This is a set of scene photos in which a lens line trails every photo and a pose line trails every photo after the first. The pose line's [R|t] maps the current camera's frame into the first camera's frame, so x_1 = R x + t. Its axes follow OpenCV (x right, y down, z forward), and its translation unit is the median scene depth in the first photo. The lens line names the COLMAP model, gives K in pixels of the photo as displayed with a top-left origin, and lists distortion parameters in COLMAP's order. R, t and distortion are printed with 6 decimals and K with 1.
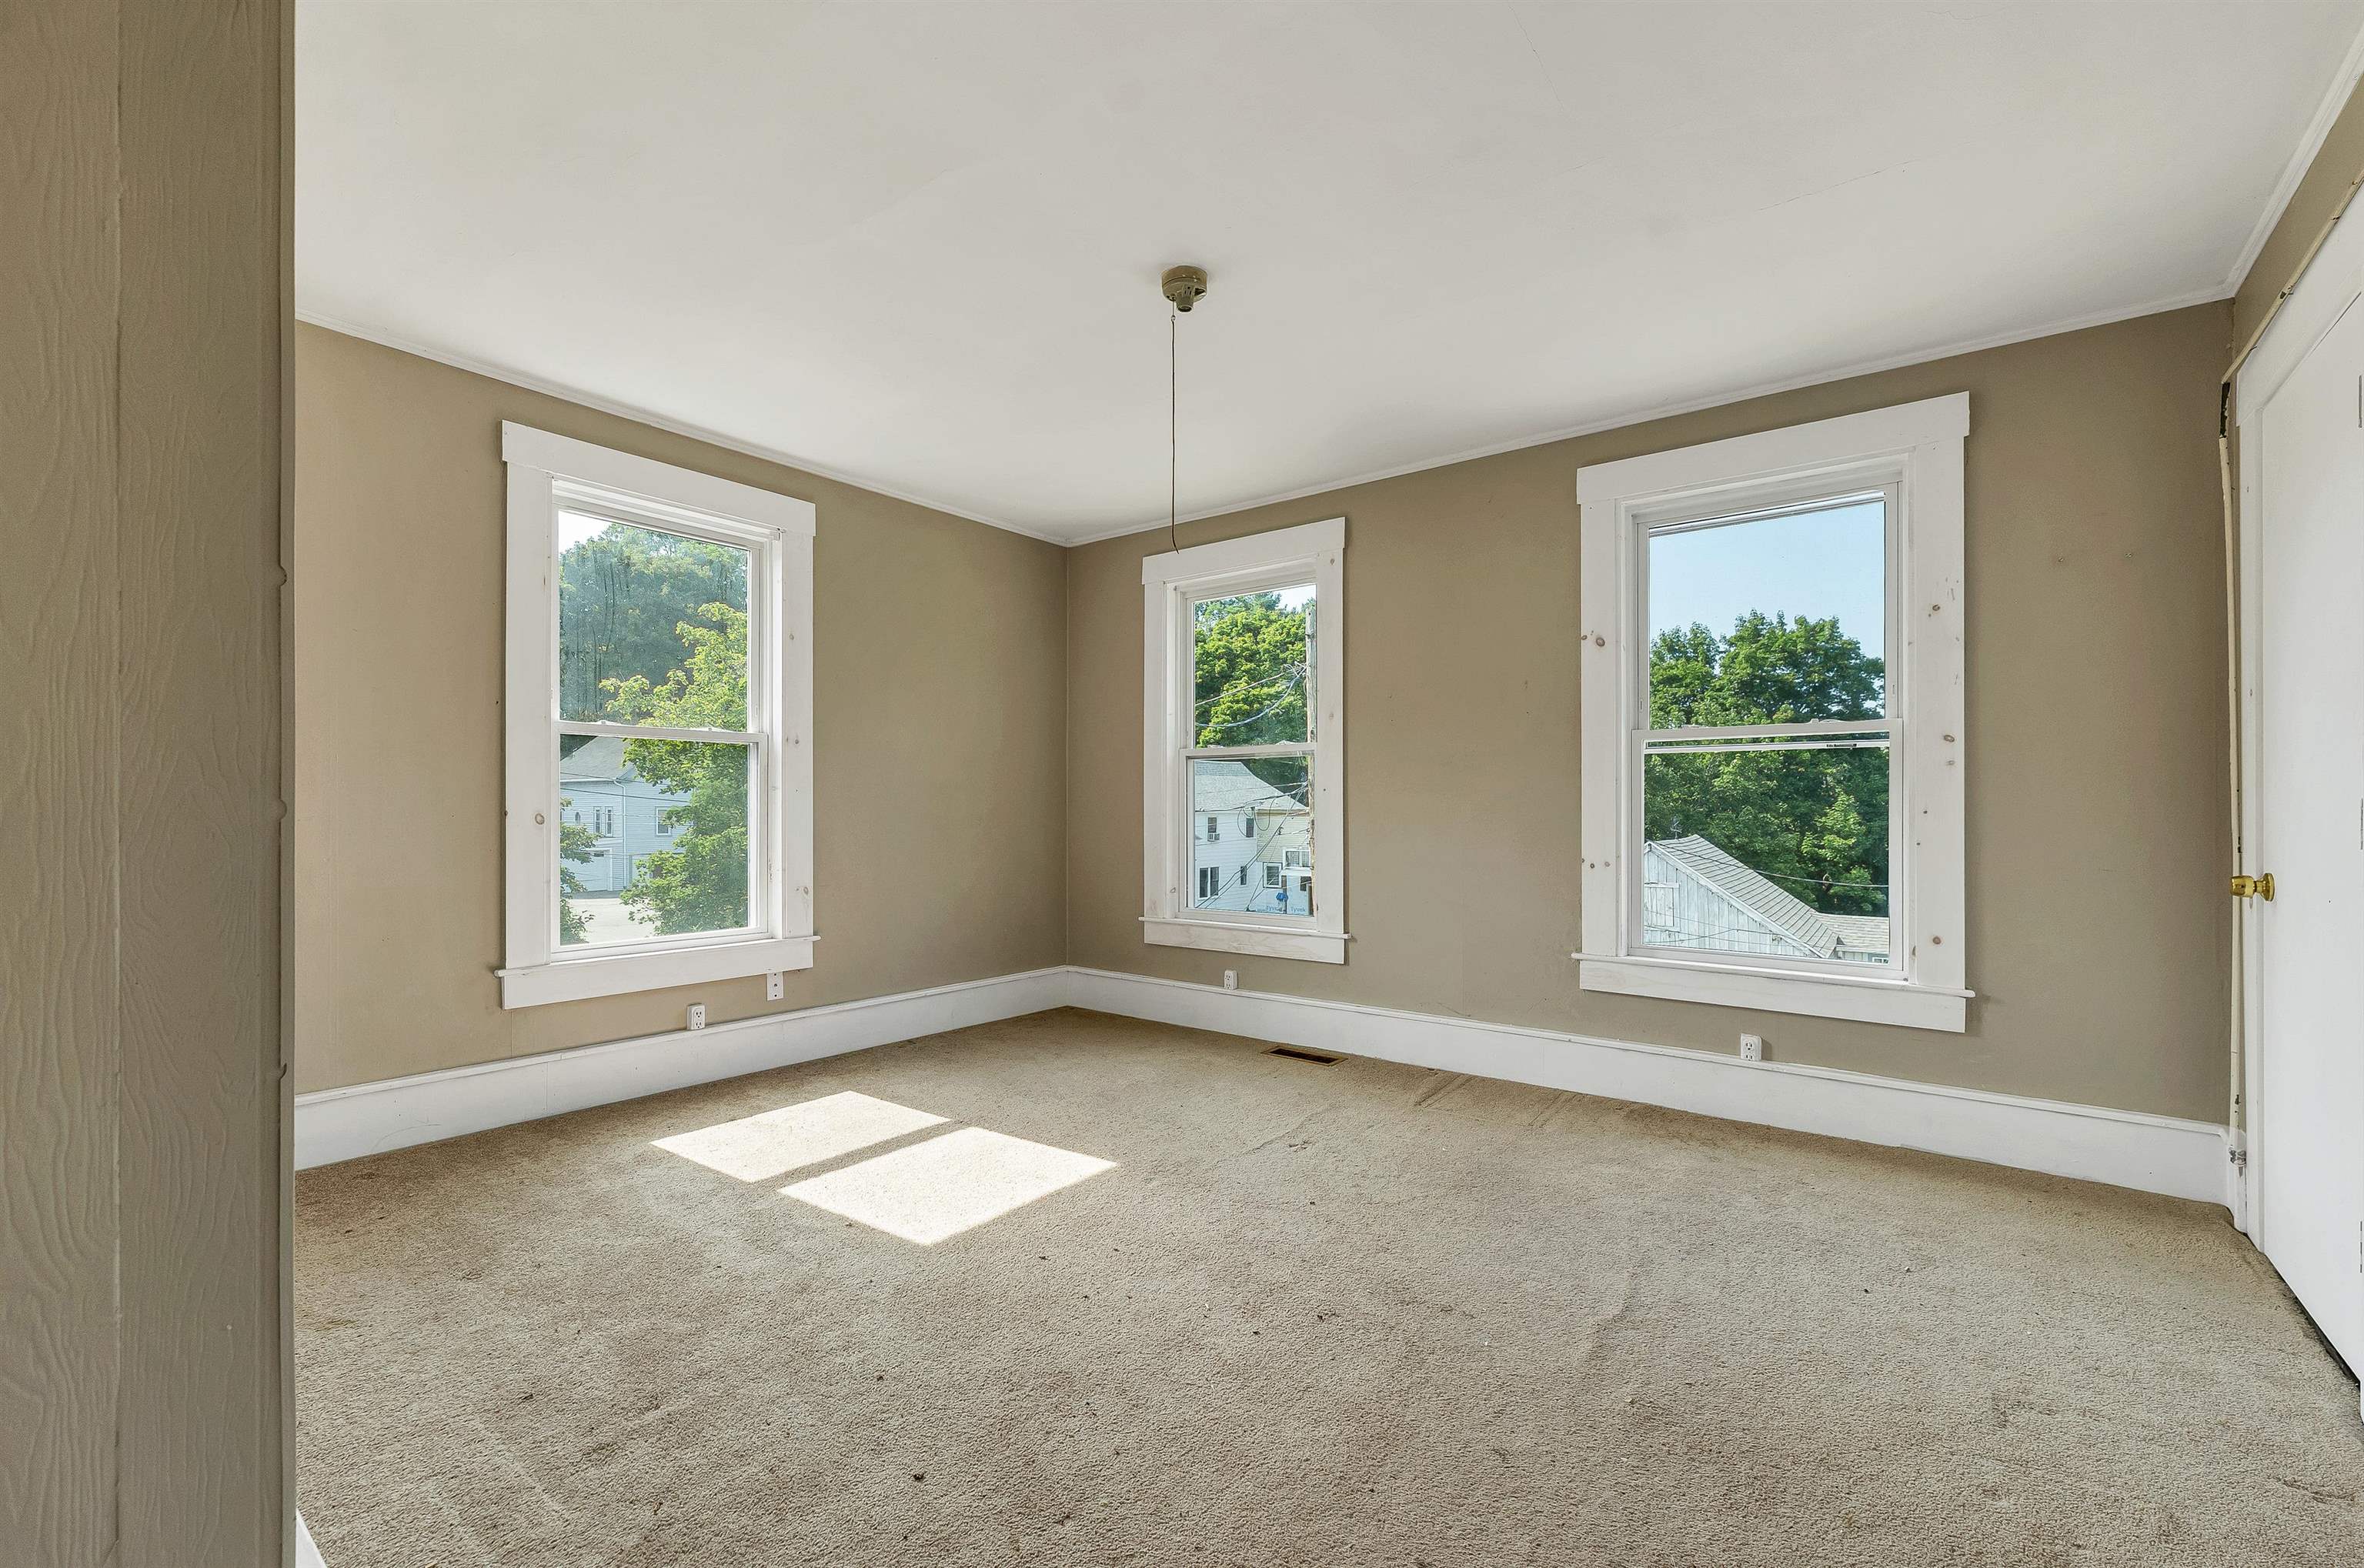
lens RADIAL K [[991.3, 0, 1173.0], [0, 991.3, 812.2], [0, 0, 1]] dist [0.004245, -0.000025]
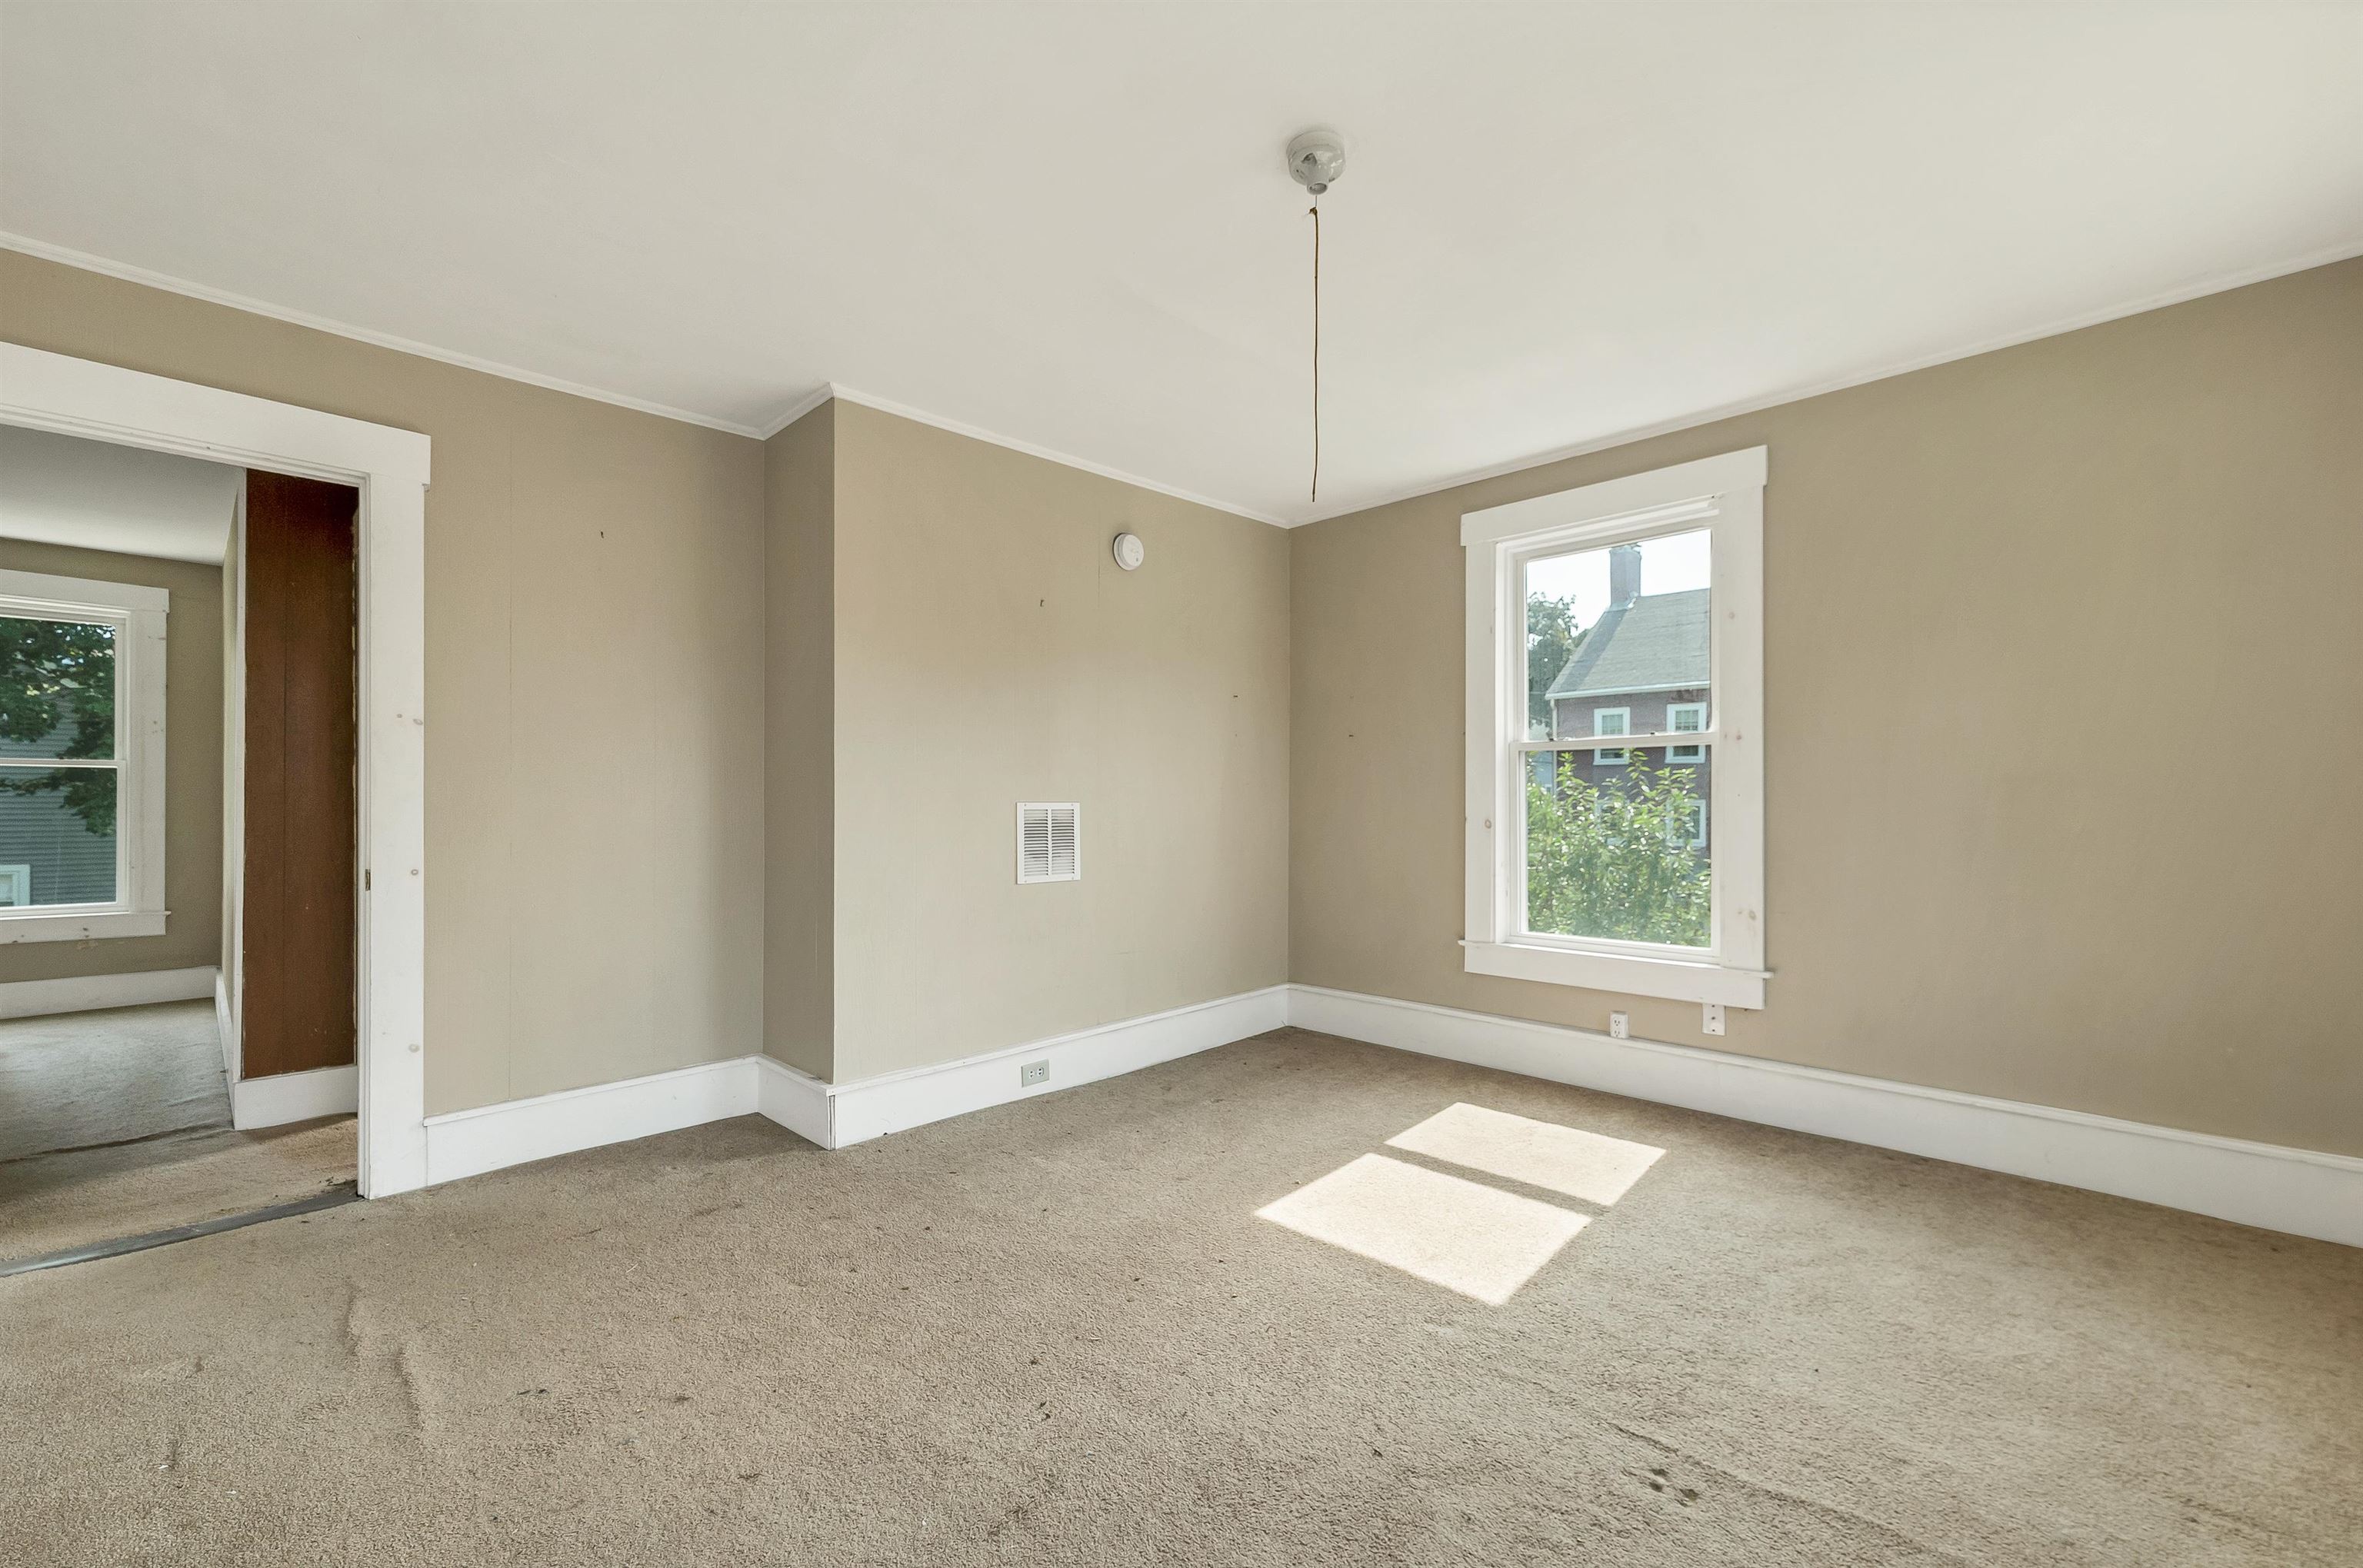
lens RADIAL K [[990.8, 0, 1176.8], [0, 990.8, 802.5], [0, 0, 1]] dist [0.004245, -0.000025]
pose [[-0.114568, -0.005730, -0.993399, 0.558752], [-0.004569, 0.999976, -0.005241, -0.009754], [0.993405, 0.003938, -0.114591, 0.672243]]
